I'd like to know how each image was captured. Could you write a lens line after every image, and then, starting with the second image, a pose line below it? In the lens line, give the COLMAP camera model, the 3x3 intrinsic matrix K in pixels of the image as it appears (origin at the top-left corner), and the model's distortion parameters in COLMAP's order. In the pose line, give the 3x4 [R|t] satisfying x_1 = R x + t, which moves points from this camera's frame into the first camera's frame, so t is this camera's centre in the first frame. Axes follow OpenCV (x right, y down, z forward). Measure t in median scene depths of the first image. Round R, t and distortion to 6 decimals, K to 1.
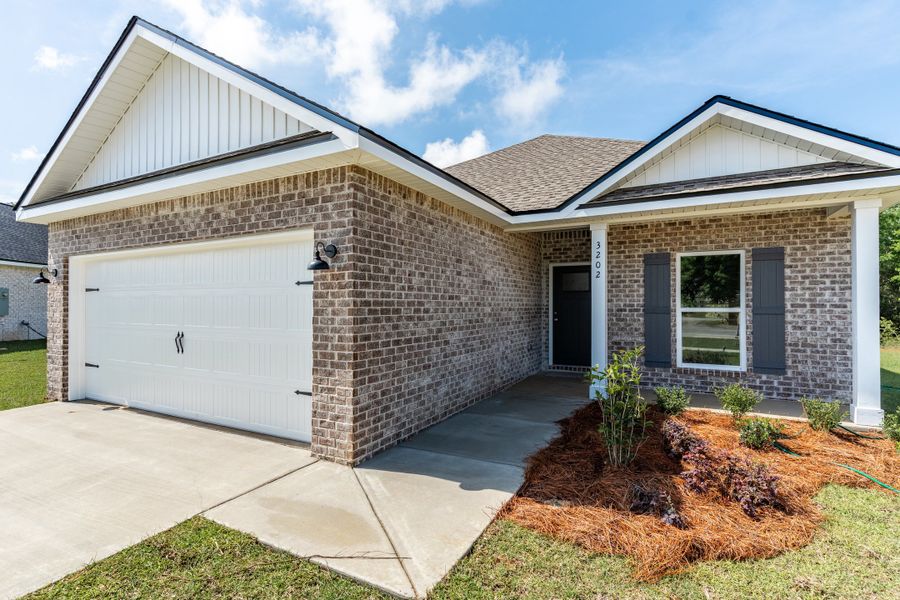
lens RADIAL K [[436.6, 0, 420.7], [0, 436.6, 295.8], [0, 0, 1]] dist [0.020253, -0.000384]
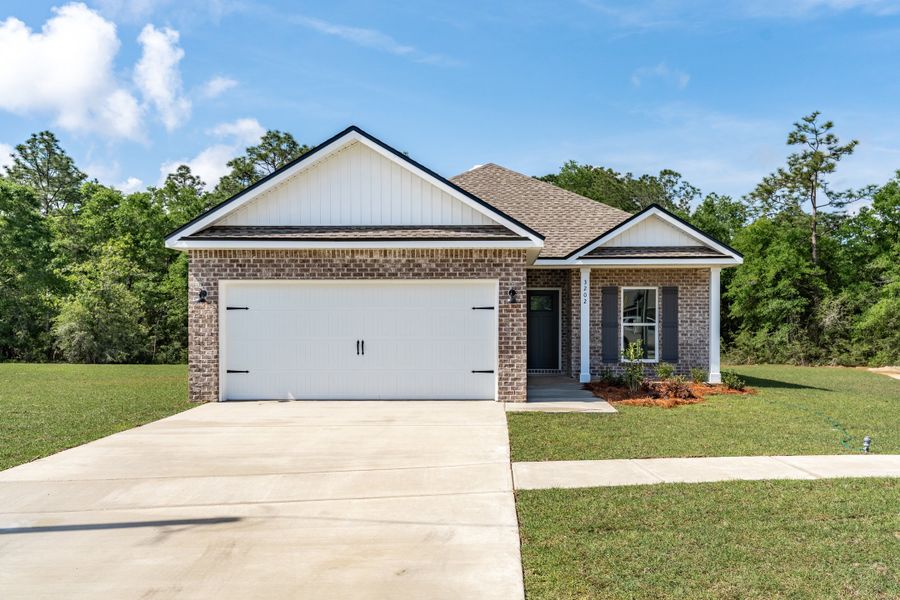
lens RADIAL K [[743.9, 0, 451.1], [0, 743.9, 307.7], [0, 0, 1]] dist [0.106804, 0.005993]
pose [[0.891449, 0.008439, 0.453042, -1.367340], [-0.009260, 0.999957, -0.000405, -0.023335], [-0.453026, -0.003835, 0.891489, -1.273264]]
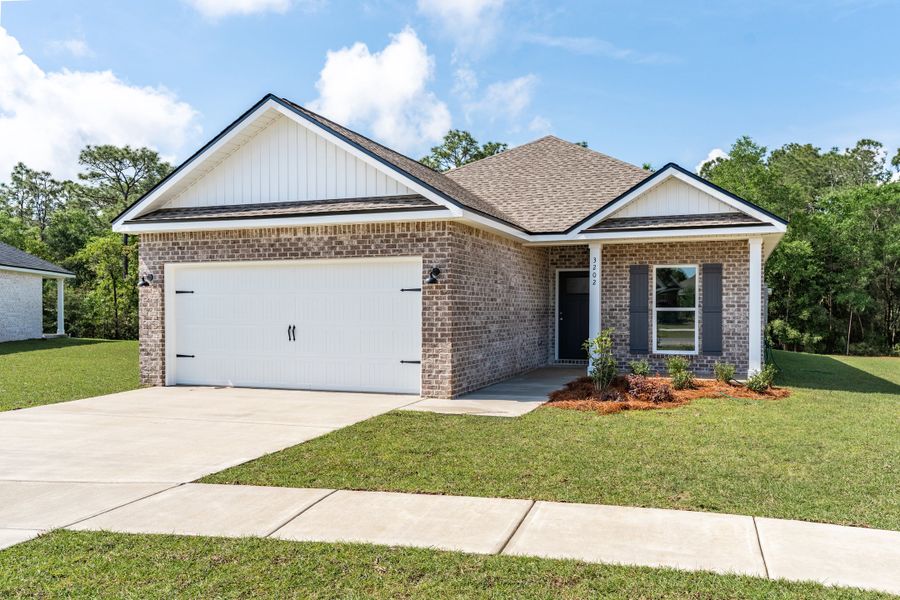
lens RADIAL K [[676.5, 0, 454.5], [0, 676.5, 302.1], [0, 0, 1]] dist [0.072550, -0.004719]
pose [[0.987335, 0.001906, 0.158640, -0.384415], [-0.003632, 0.999937, 0.010592, -0.010034], [-0.158609, -0.011034, 0.987280, -1.092216]]
